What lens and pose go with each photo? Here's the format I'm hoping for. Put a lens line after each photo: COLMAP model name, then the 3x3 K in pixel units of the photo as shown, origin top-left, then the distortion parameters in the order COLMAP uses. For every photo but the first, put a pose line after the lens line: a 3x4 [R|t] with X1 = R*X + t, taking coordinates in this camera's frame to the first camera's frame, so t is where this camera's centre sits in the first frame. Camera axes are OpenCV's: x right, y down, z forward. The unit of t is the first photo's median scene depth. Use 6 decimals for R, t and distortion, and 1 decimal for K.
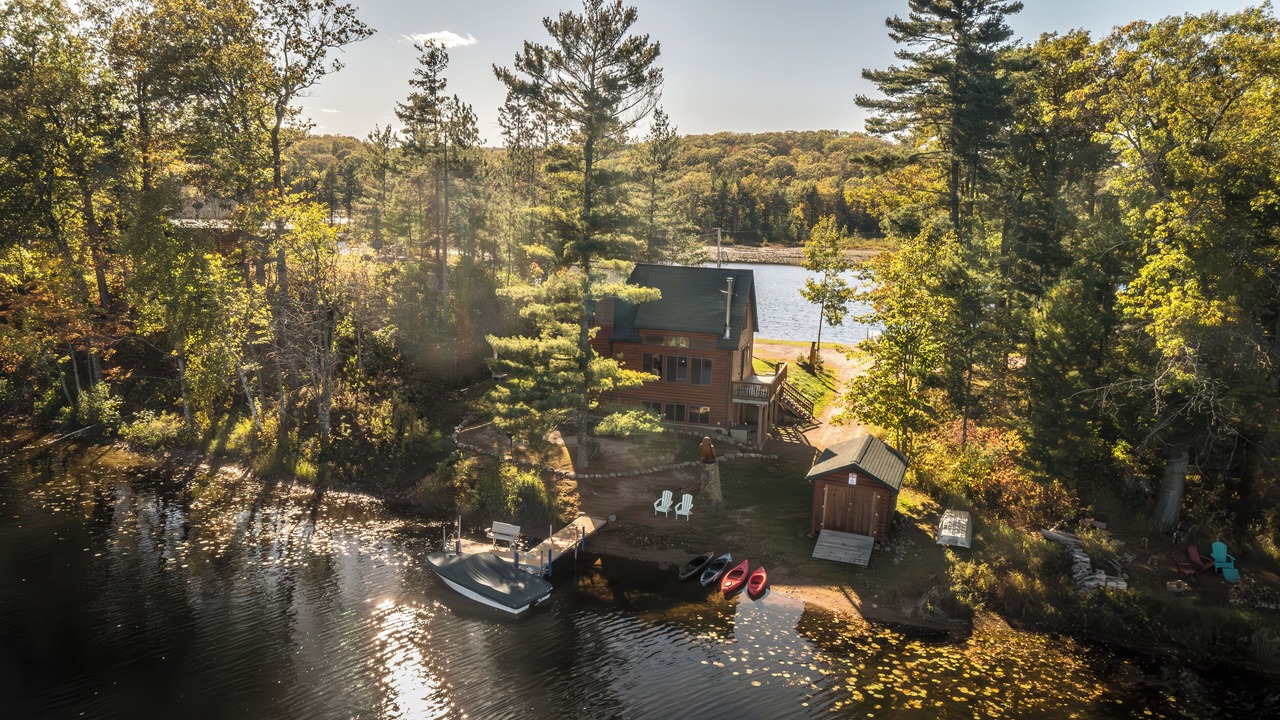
lens RADIAL K [[1018.3, 0, 640.8], [0, 1018.3, 382.8], [0, 0, 1]] dist [0.009314, 0.006527]
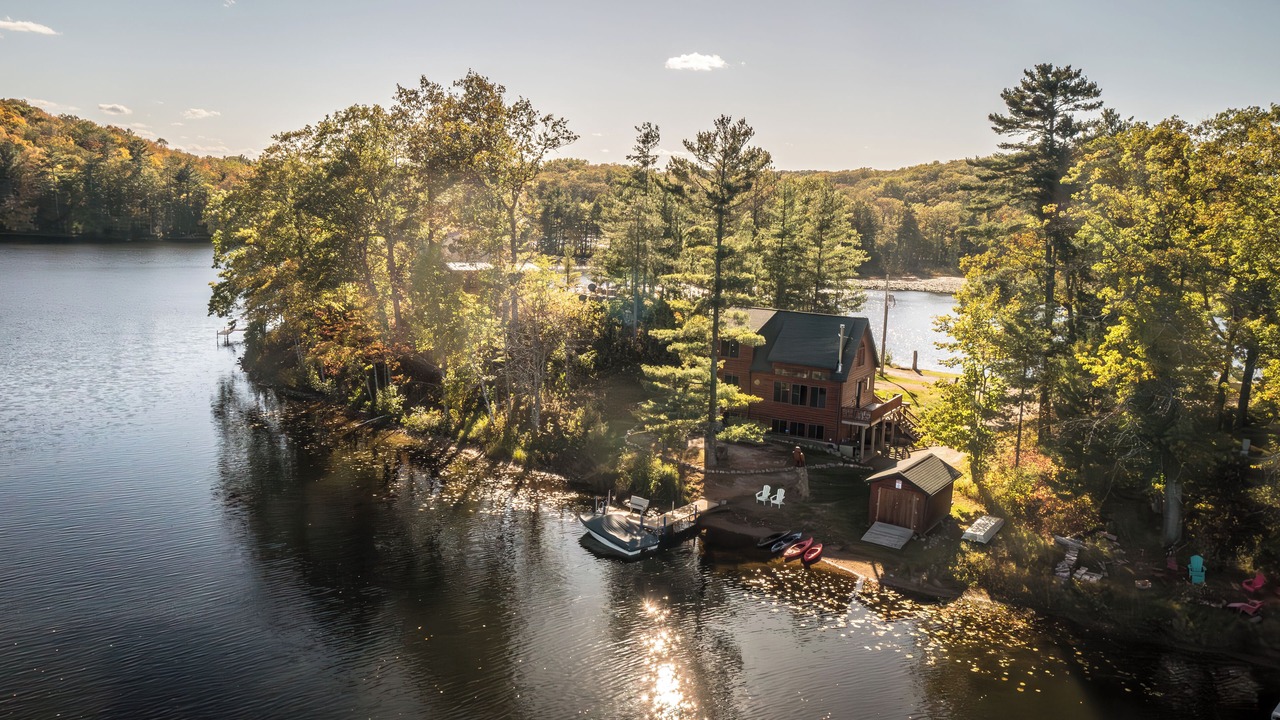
lens RADIAL K [[1018.3, 0, 640.8], [0, 1018.3, 382.8], [0, 0, 1]] dist [0.009314, 0.006527]
pose [[0.965861, 0.044980, -0.255126, 0.188989], [-0.050026, 0.998659, -0.013324, -0.001840], [0.254184, 0.025632, 0.966816, -0.314407]]
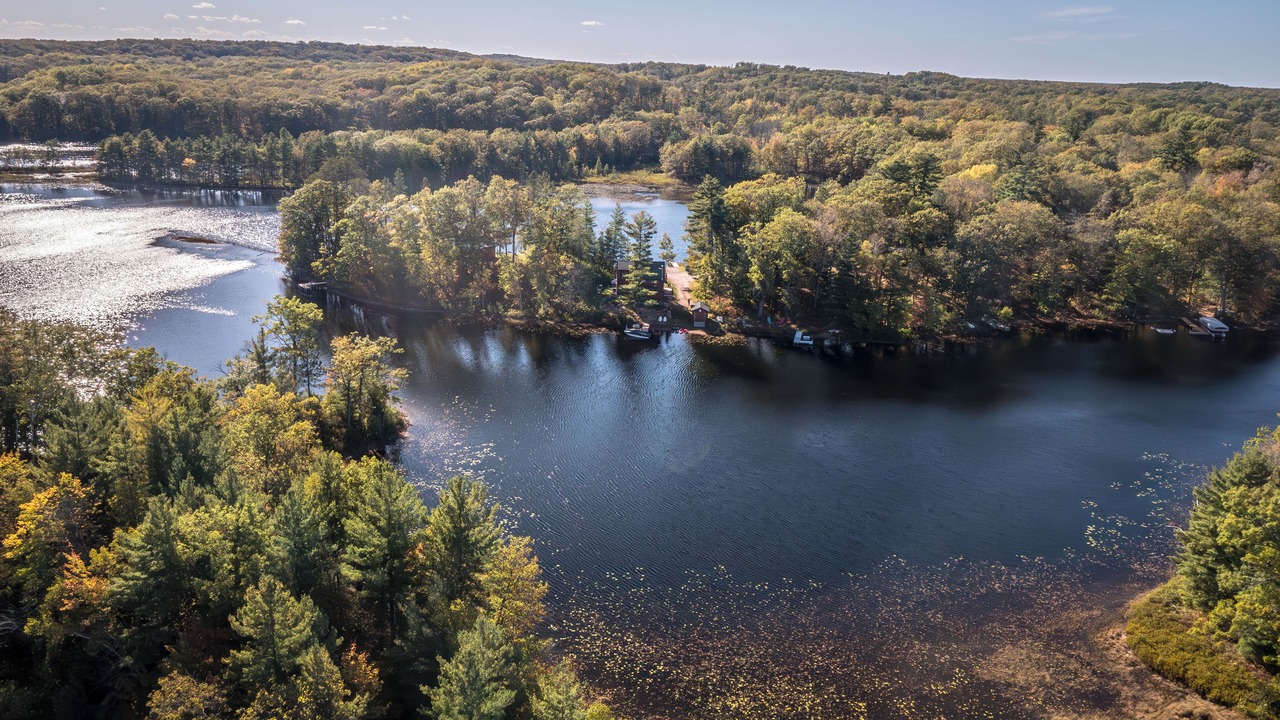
lens RADIAL K [[1018.3, 0, 640.8], [0, 1018.3, 382.8], [0, 0, 1]] dist [0.009314, 0.006527]
pose [[0.958142, -0.091903, 0.271143, -1.260622], [0.058249, 0.989845, 0.129669, -0.189017], [-0.280306, -0.108448, 0.953765, -3.208602]]
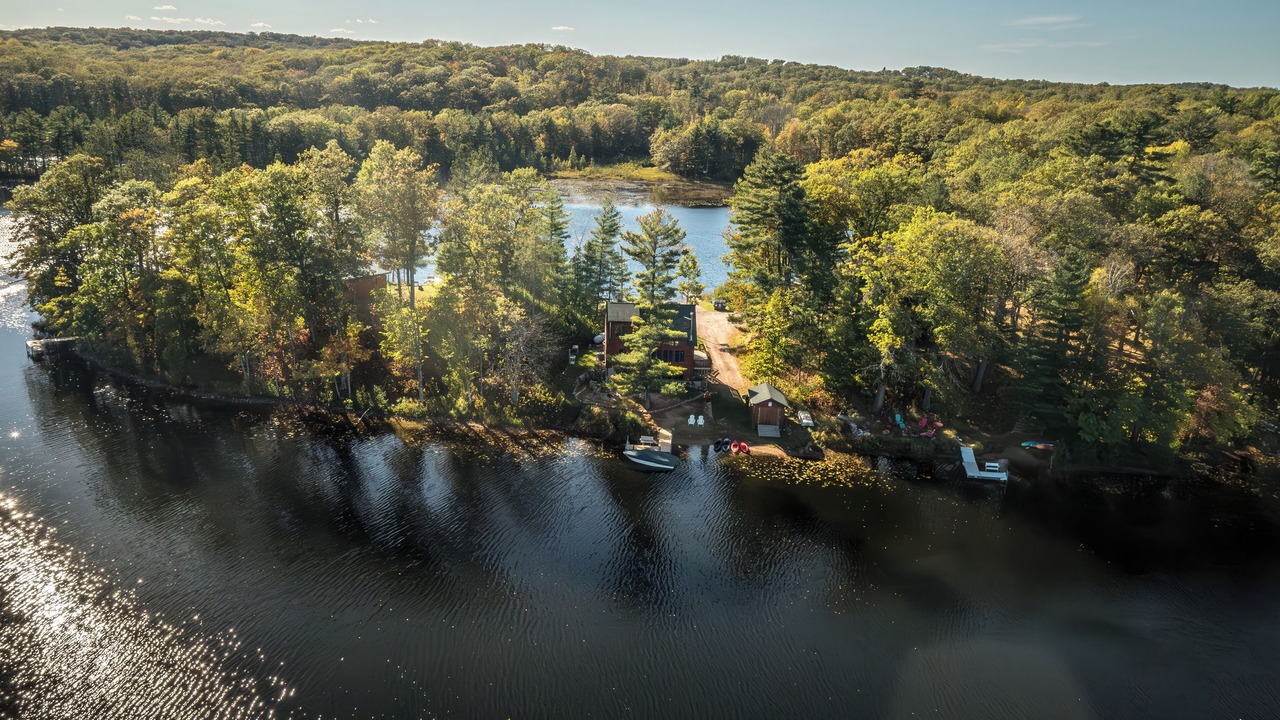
lens RADIAL K [[1018.3, 0, 640.8], [0, 1018.3, 382.8], [0, 0, 1]] dist [0.009314, 0.006527]
pose [[0.951066, -0.092232, 0.294900, -0.736015], [0.056965, 0.990389, 0.126038, -0.258412], [-0.303690, -0.103071, 0.947179, -1.134536]]
